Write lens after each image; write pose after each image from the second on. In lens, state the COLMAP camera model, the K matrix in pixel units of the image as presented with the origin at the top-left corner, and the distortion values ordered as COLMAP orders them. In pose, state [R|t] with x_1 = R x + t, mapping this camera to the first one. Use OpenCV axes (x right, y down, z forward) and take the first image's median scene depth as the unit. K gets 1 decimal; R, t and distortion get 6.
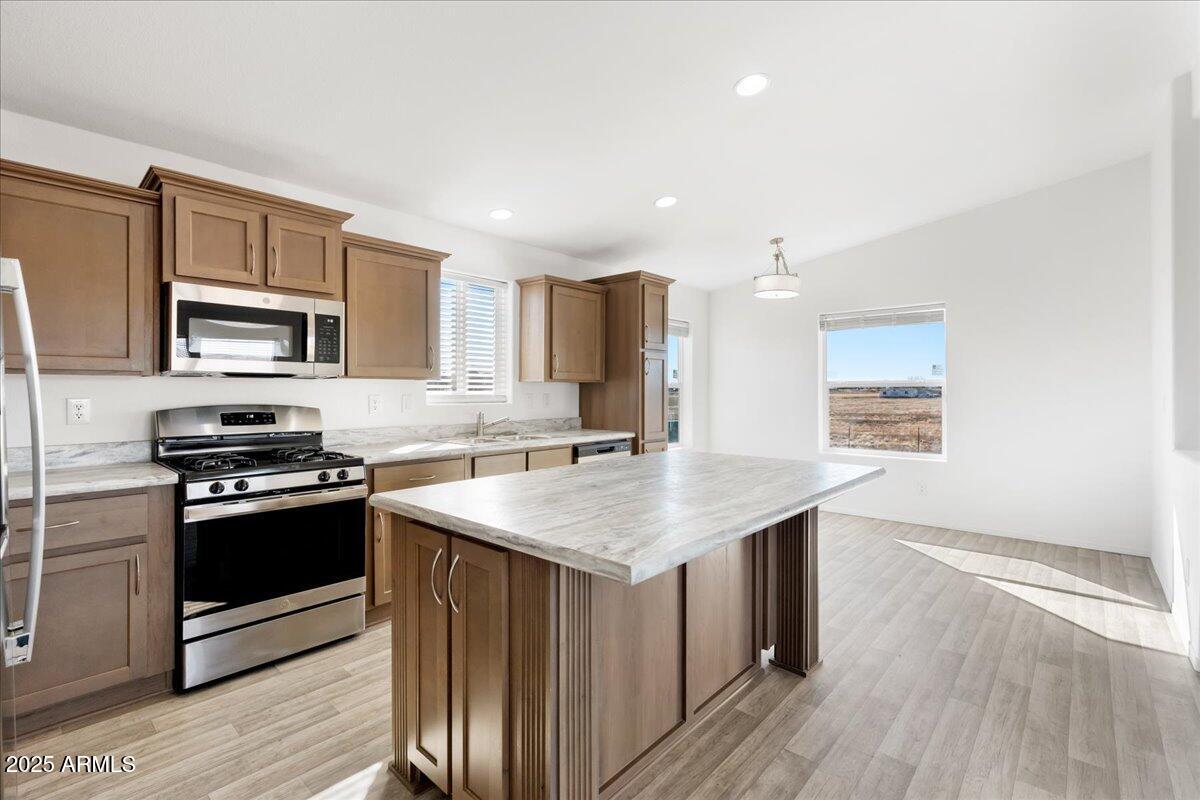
lens RADIAL K [[546.1, 0, 603.4], [0, 546.1, 387.9], [0, 0, 1]] dist [-0.001219, 0.000119]
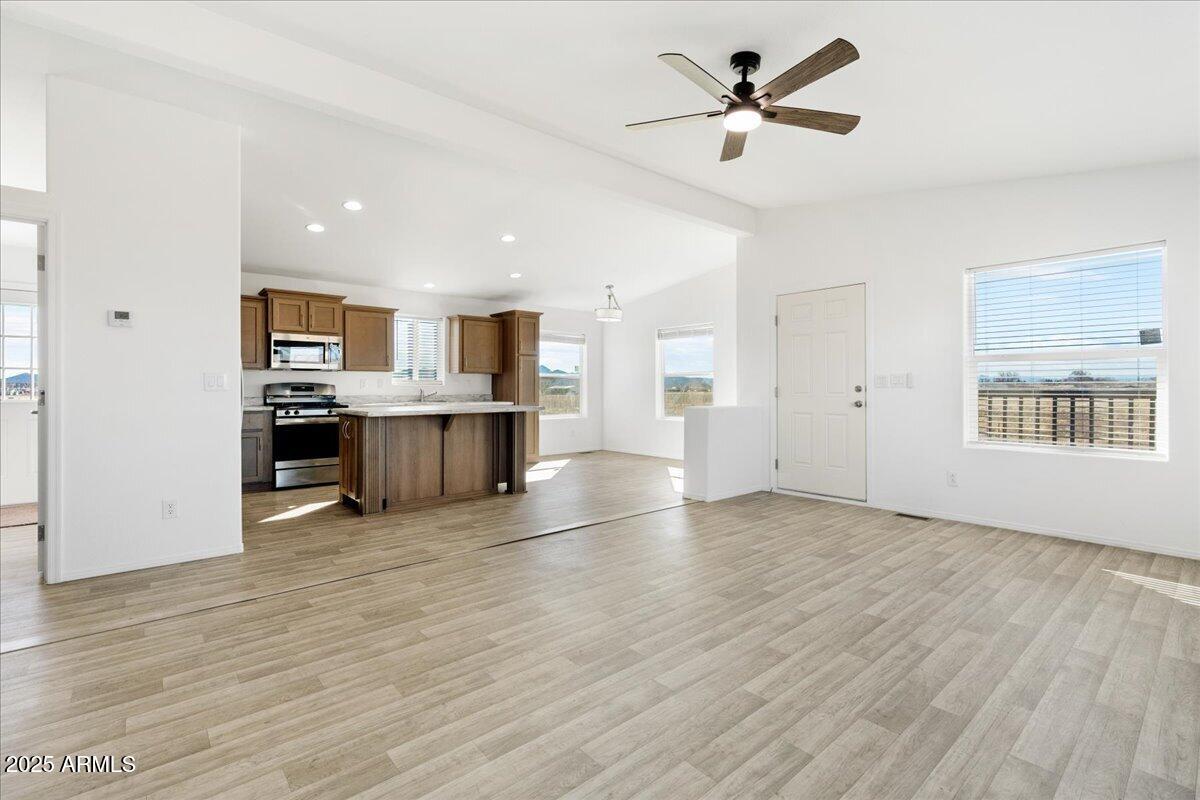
lens RADIAL K [[546.1, 0, 603.4], [0, 546.1, 387.9], [0, 0, 1]] dist [-0.001219, 0.000119]
pose [[0.991245, -0.000794, -0.132034, 0.875720], [0.001713, 0.999975, 0.006846, 0.038623], [0.132025, -0.007013, 0.991222, -1.070115]]
